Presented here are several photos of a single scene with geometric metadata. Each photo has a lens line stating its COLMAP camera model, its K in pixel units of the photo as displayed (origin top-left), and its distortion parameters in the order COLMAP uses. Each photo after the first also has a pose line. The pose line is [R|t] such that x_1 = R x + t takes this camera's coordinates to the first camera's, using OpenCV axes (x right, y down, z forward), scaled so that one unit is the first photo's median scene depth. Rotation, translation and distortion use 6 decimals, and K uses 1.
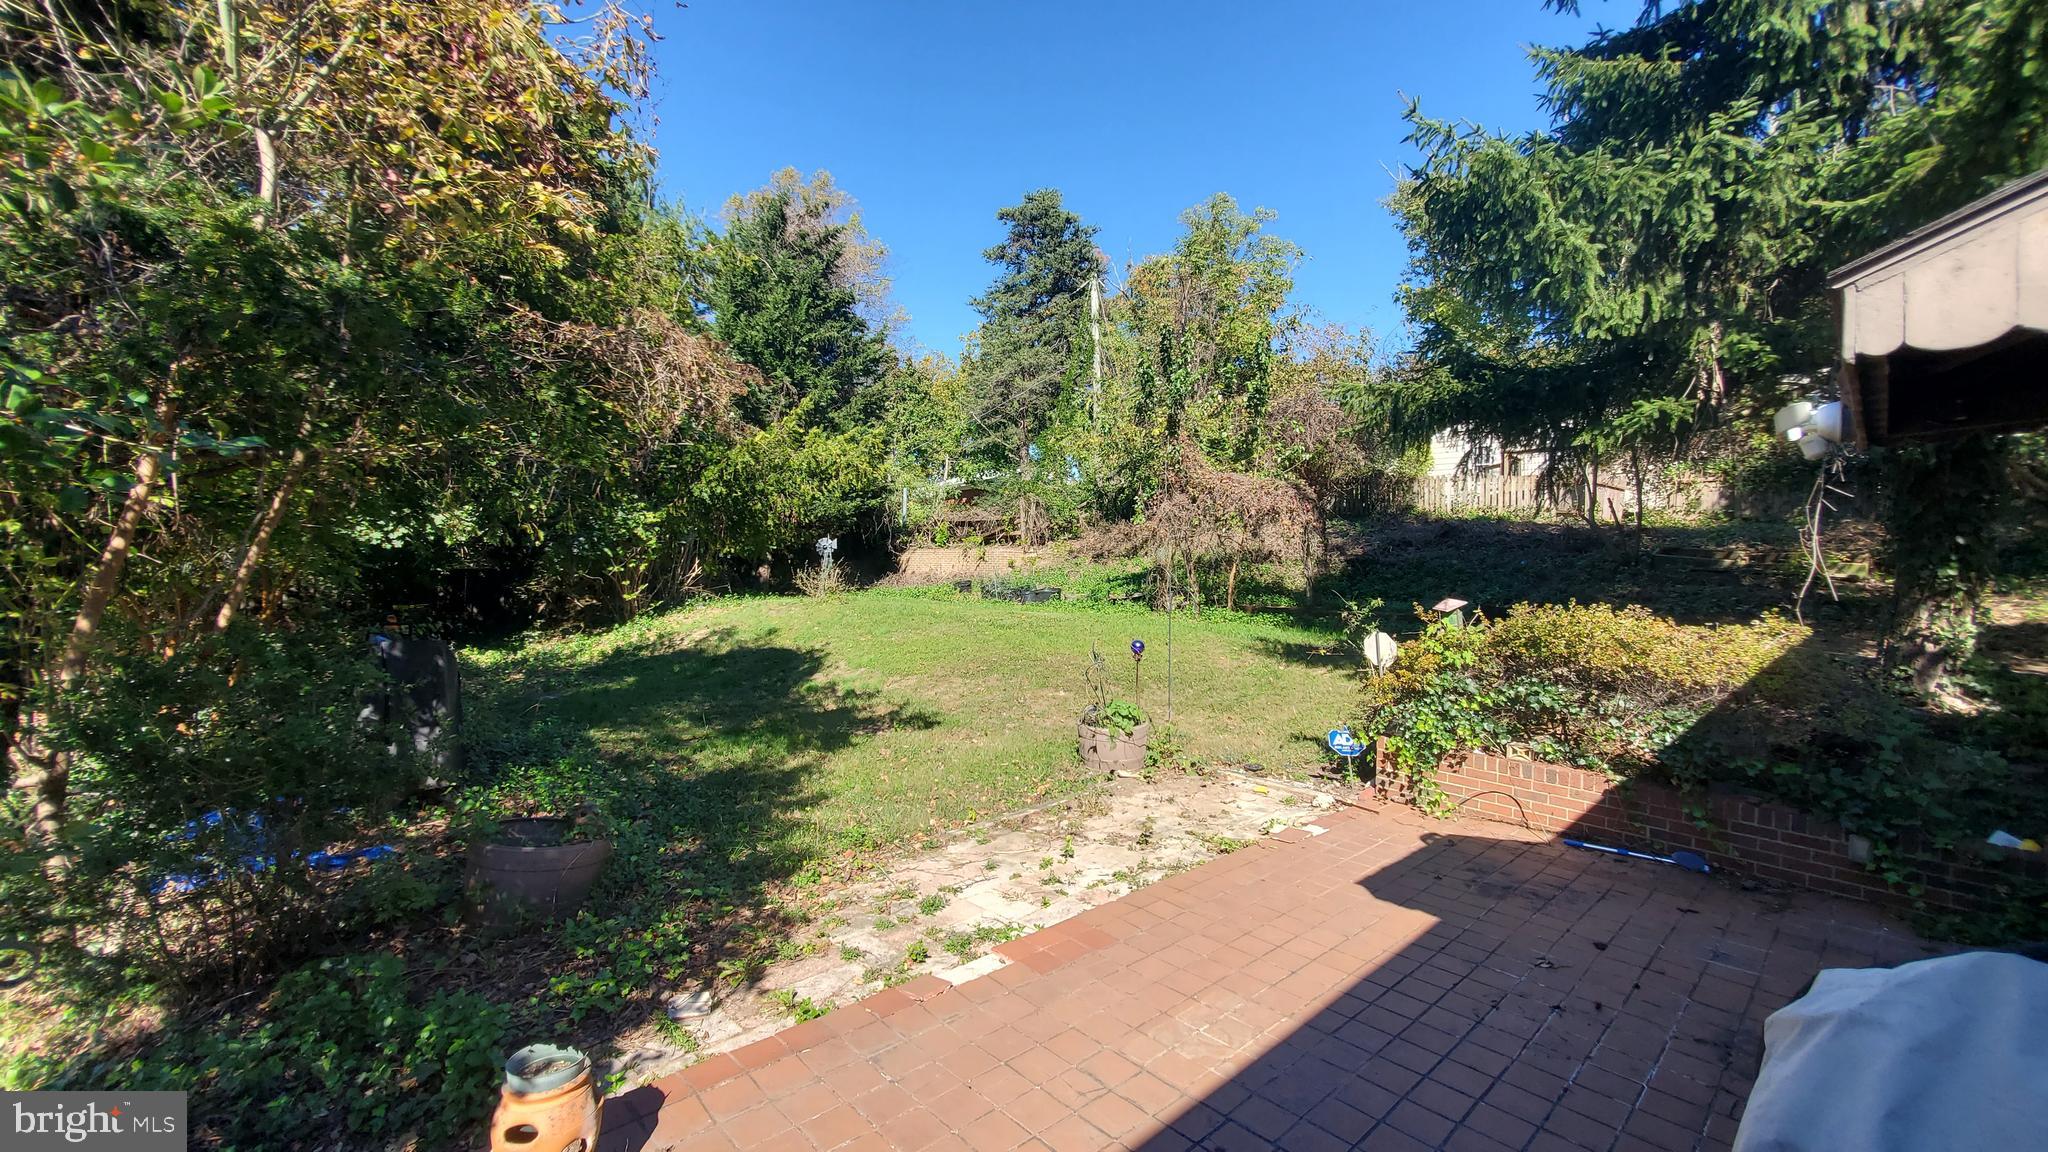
lens RADIAL K [[831.8, 0, 1027.9], [0, 831.8, 554.8], [0, 0, 1]] dist [0.002434, 0.000447]
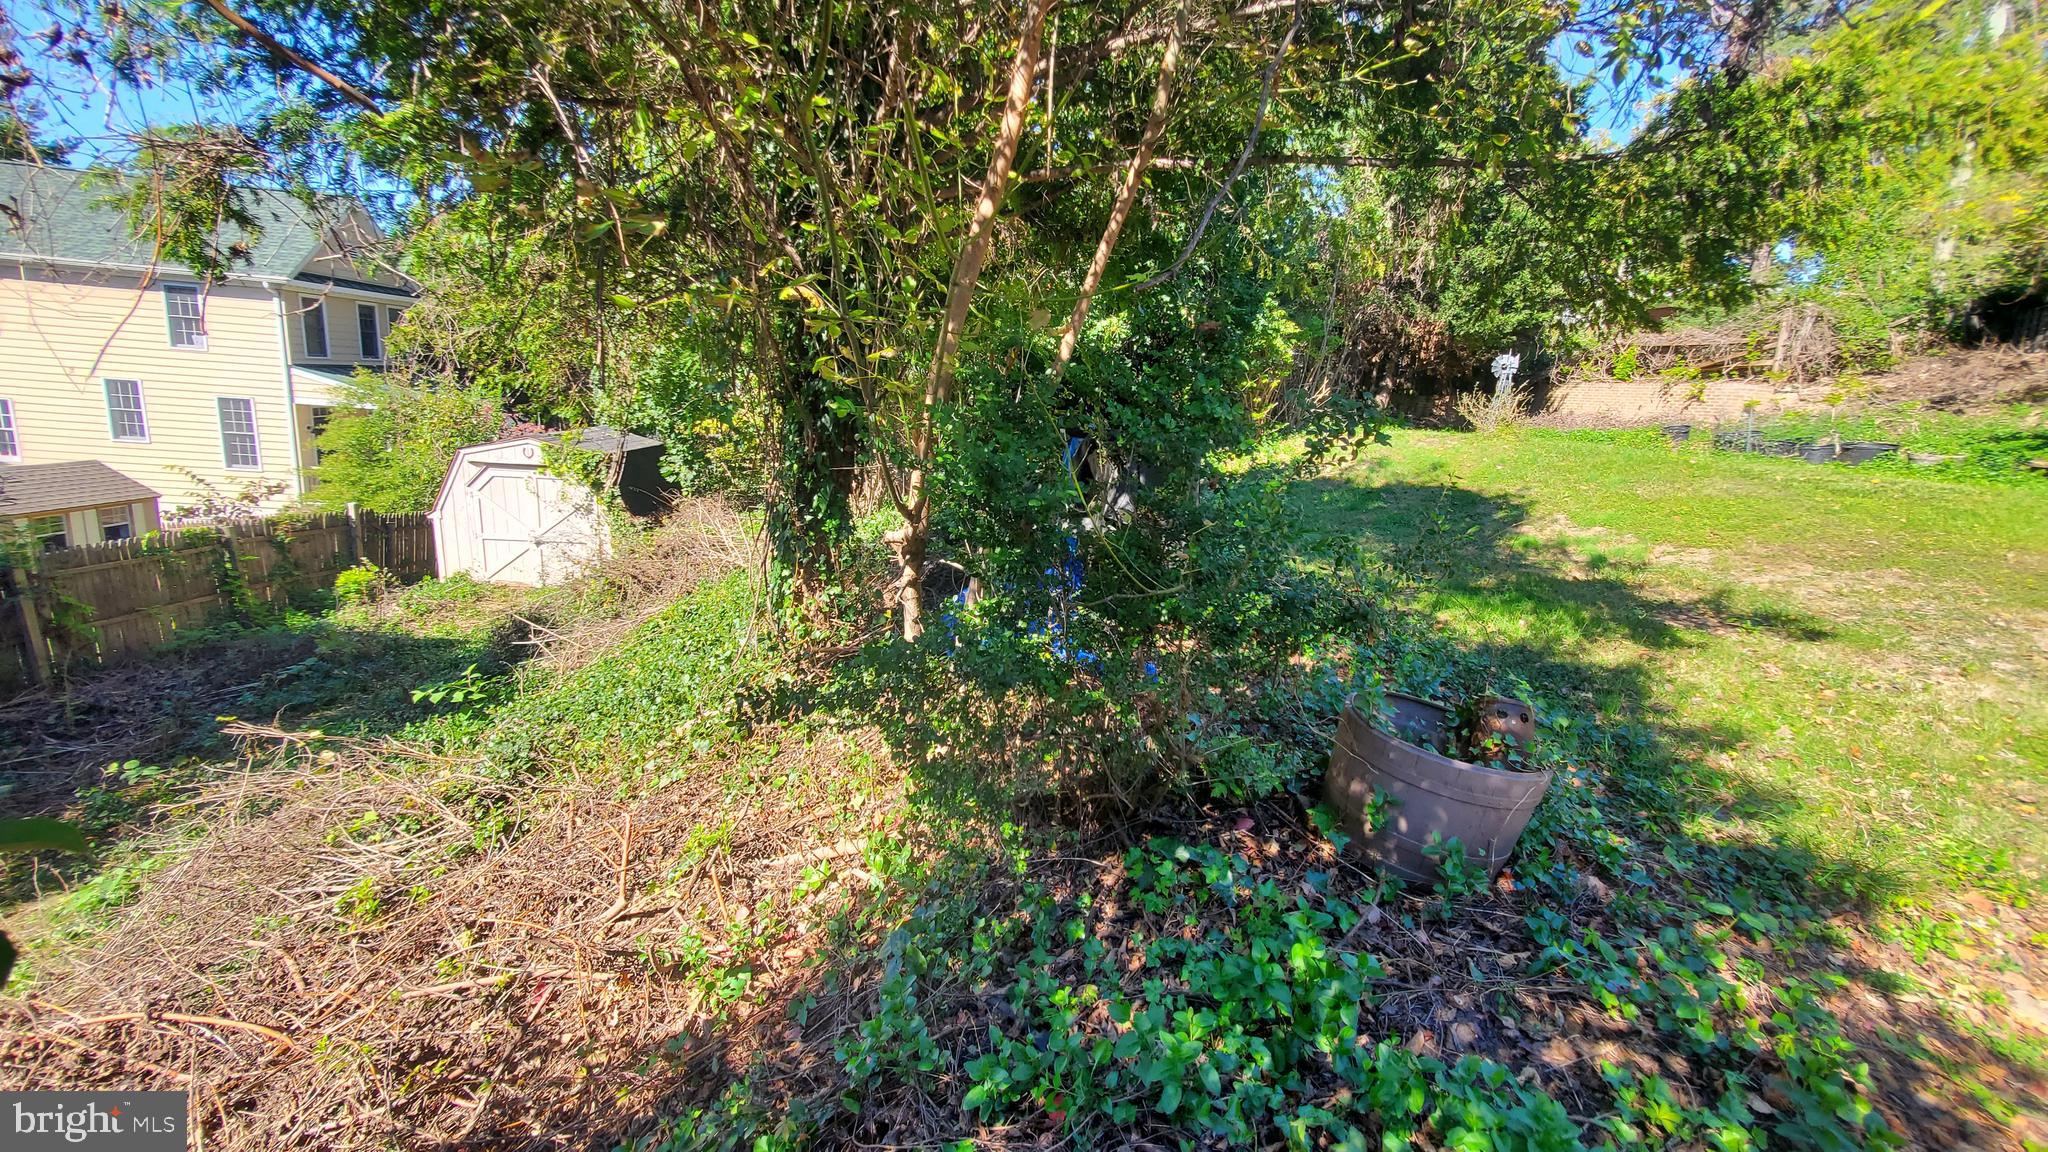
lens RADIAL K [[831.8, 0, 1023.0], [0, 831.8, 585.6], [0, 0, 1]] dist [0.002434, 0.000447]
pose [[0.795228, 0.179114, -0.579250, -0.111947], [-0.042960, 0.969613, 0.240843, 0.021293], [0.604787, -0.166640, 0.778758, 0.079619]]
